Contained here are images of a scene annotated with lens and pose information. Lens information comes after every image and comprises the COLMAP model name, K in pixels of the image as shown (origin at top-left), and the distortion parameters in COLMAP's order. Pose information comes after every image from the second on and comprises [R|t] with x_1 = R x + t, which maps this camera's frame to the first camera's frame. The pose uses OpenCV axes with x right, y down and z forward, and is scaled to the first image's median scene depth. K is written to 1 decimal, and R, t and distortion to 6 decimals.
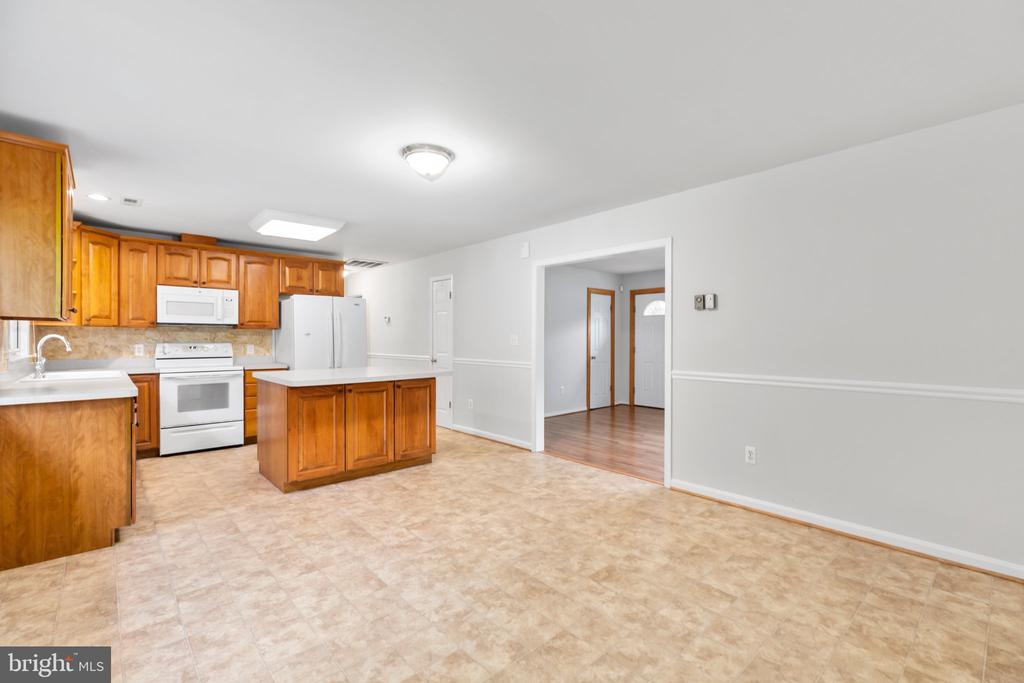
lens RADIAL K [[460.0, 0, 512.5], [0, 460.0, 341.2], [0, 0, 1]] dist [0.001398, 0.001820]
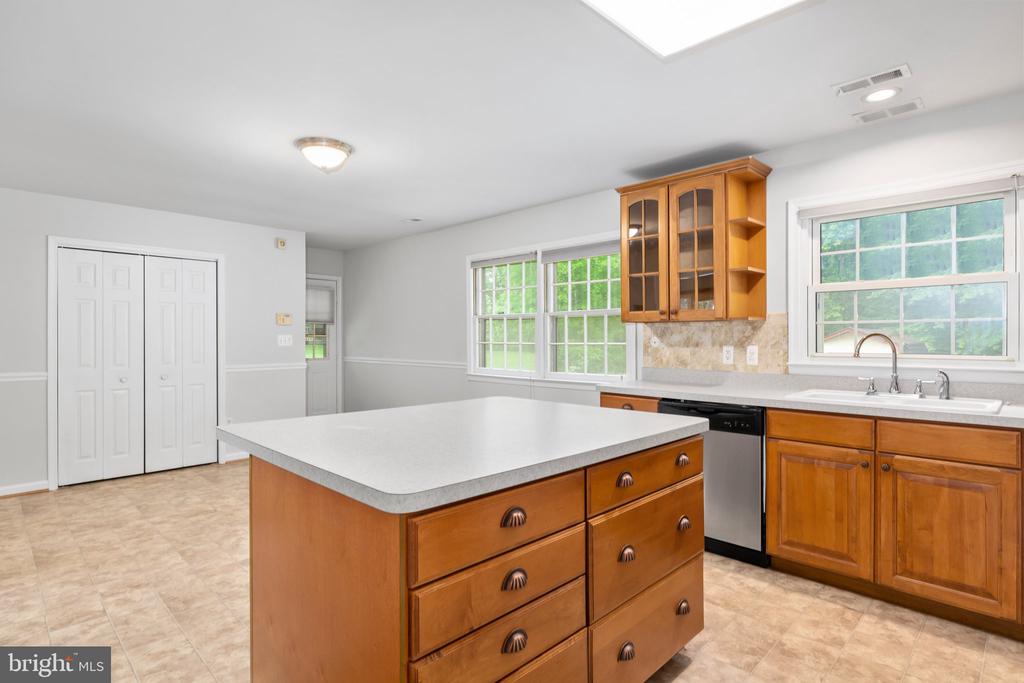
lens RADIAL K [[536.5, 0, 514.3], [0, 536.5, 337.6], [0, 0, 1]] dist [0.002464, 0.001947]
pose [[-0.998857, 0.001255, -0.047778, -0.334993], [0.000992, 0.999984, 0.005533, -0.010252], [0.047785, 0.005480, -0.998843, 1.365794]]
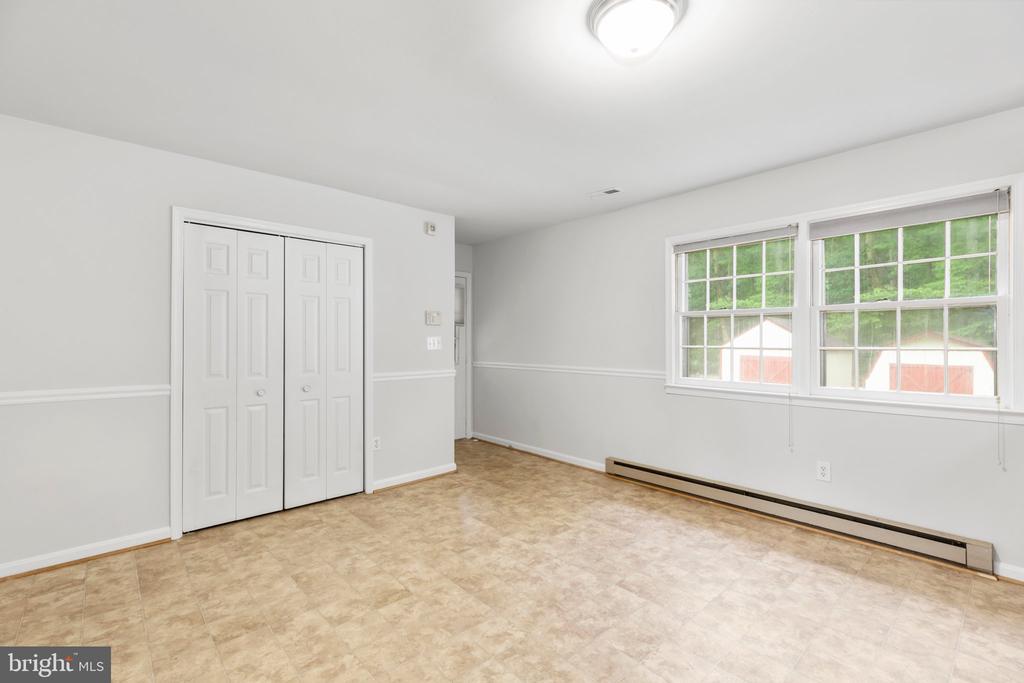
lens RADIAL K [[460.0, 0, 513.8], [0, 460.0, 338.3], [0, 0, 1]] dist [0.001398, 0.001820]
pose [[-0.999994, 0.000086, 0.003489, -0.024108], [0.000084, 1.000000, -0.000612, -0.006324], [-0.003489, -0.000611, -0.999994, 1.000235]]
